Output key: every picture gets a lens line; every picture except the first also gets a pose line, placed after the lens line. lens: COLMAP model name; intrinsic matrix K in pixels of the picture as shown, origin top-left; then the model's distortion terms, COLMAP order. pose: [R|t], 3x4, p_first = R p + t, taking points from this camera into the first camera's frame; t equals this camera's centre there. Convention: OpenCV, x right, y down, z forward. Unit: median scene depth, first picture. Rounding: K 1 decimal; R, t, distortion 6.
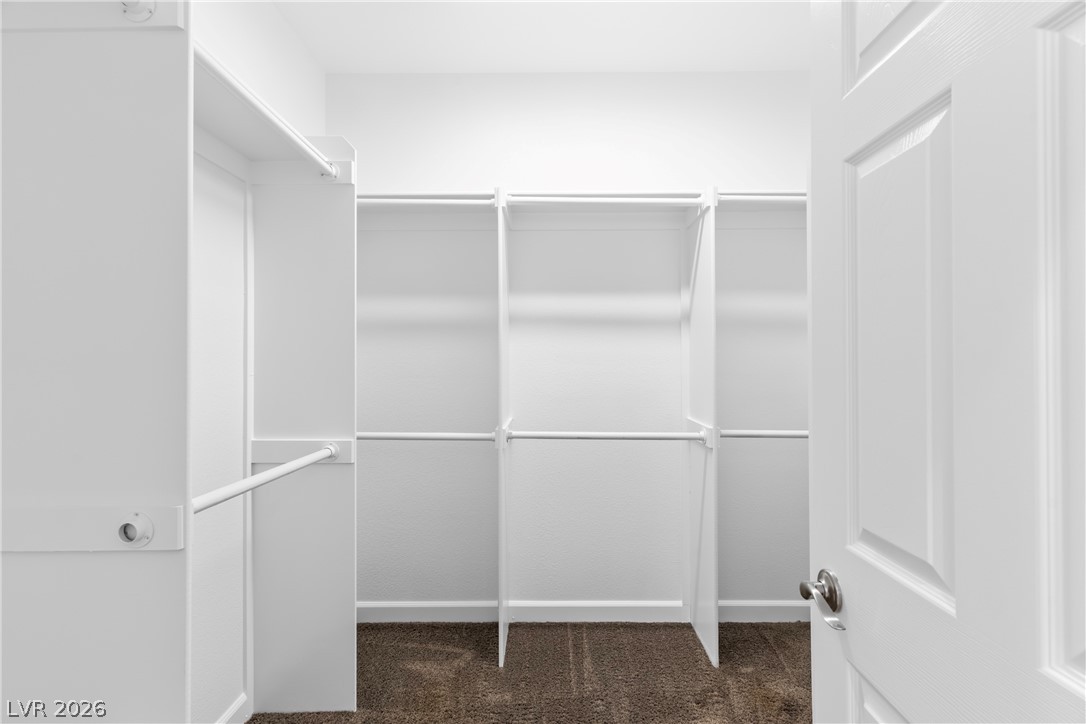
lens RADIAL K [[511.4, 0, 549.4], [0, 511.4, 362.6], [0, 0, 1]] dist [0.004664, 0.000167]
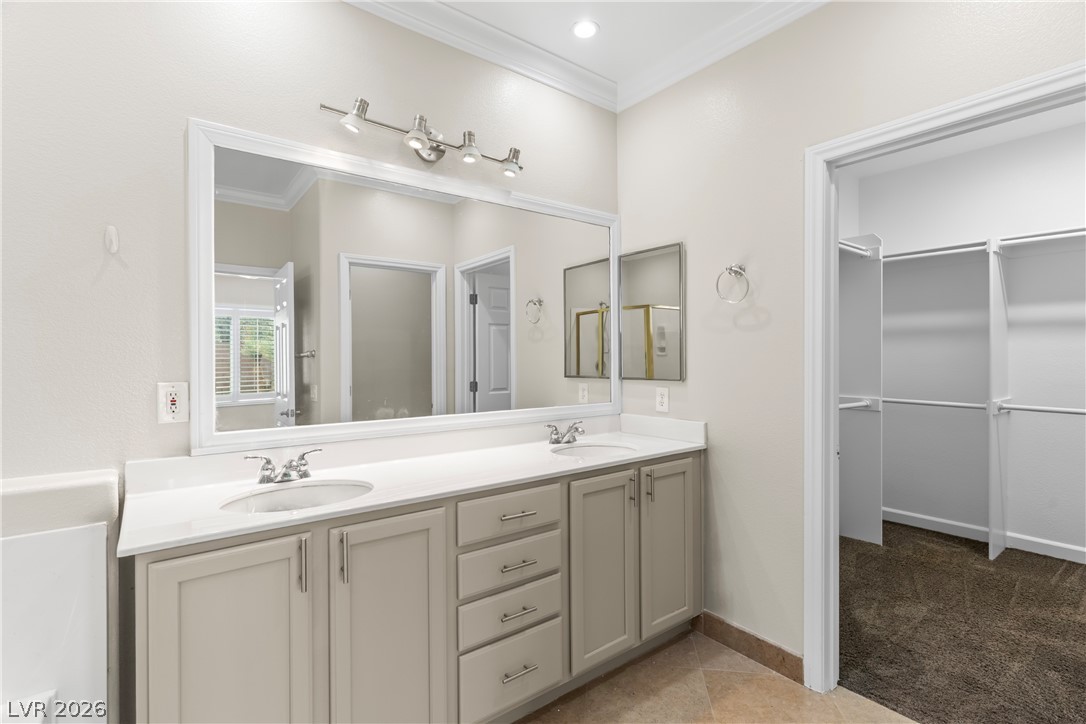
lens RADIAL K [[511.4, 0, 553.5], [0, 511.4, 363.5], [0, 0, 1]] dist [0.004664, 0.000167]
pose [[0.599328, 0.001916, -0.800501, 0.327914], [0.002247, 0.999989, 0.004076, 0.011475], [0.800500, -0.004242, 0.599317, -0.883321]]
